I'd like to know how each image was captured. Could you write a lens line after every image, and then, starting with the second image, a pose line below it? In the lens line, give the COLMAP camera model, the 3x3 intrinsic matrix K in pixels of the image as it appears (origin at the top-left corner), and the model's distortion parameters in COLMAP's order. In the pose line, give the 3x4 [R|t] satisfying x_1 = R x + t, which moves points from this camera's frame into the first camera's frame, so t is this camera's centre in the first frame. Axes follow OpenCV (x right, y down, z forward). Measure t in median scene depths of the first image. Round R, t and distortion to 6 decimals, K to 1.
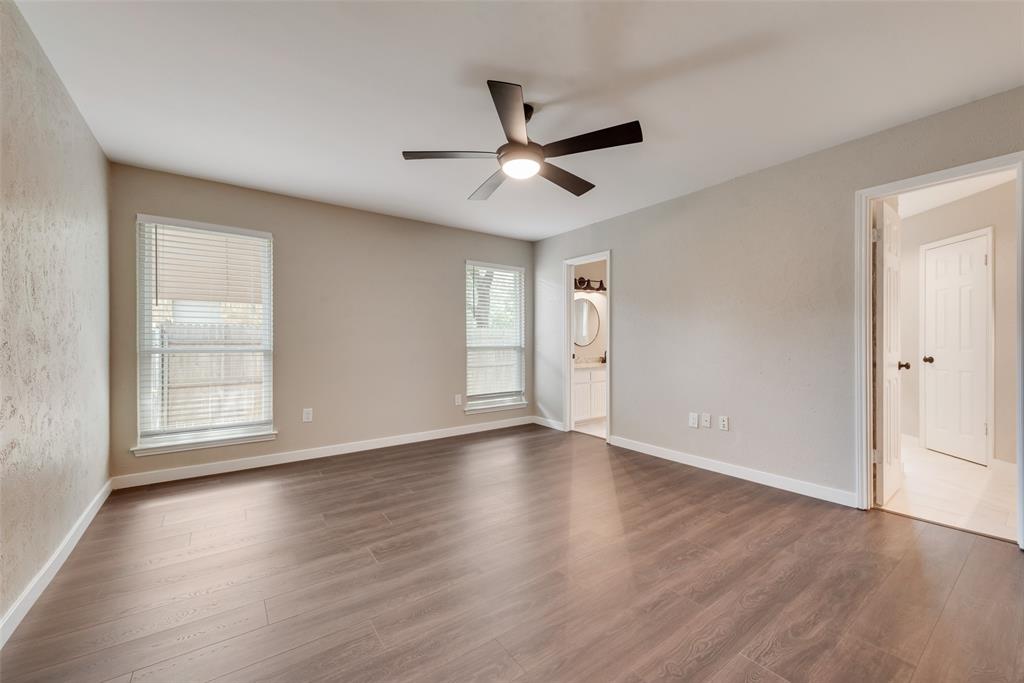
lens RADIAL K [[400.0, 0, 513.0], [0, 400.0, 339.3], [0, 0, 1]] dist [0.010644, -0.002720]
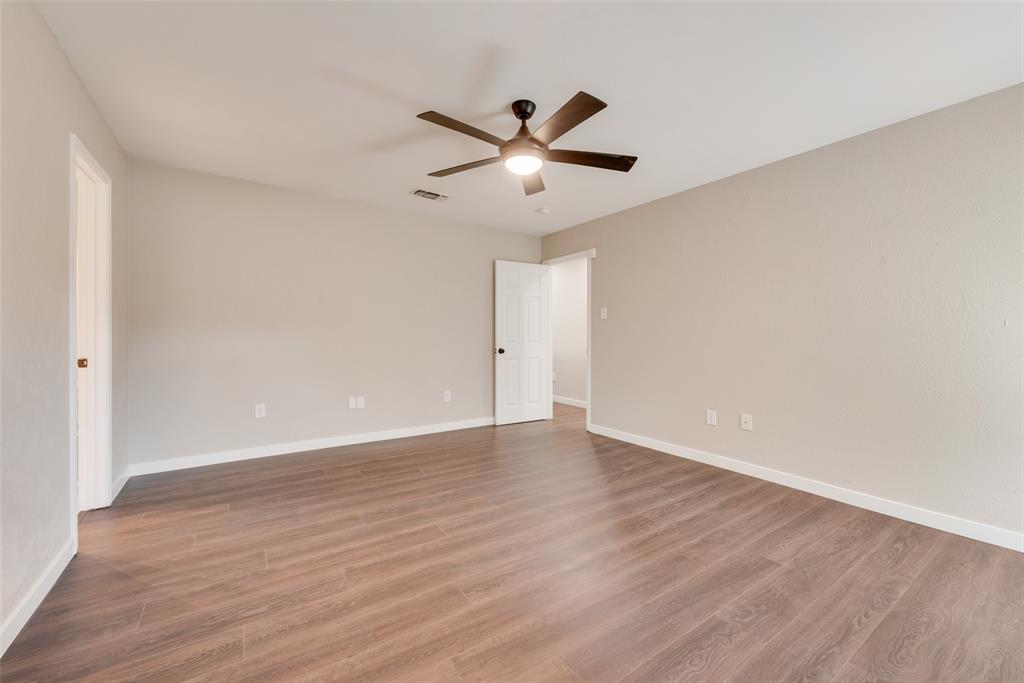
lens RADIAL K [[400.0, 0, 510.9], [0, 400.0, 338.5], [0, 0, 1]] dist [0.010644, -0.002720]
pose [[-0.999285, -0.006810, 0.037203, 0.013278], [-0.006663, 0.999969, 0.004097, 0.006043], [-0.037230, 0.003846, -0.999299, 1.803233]]
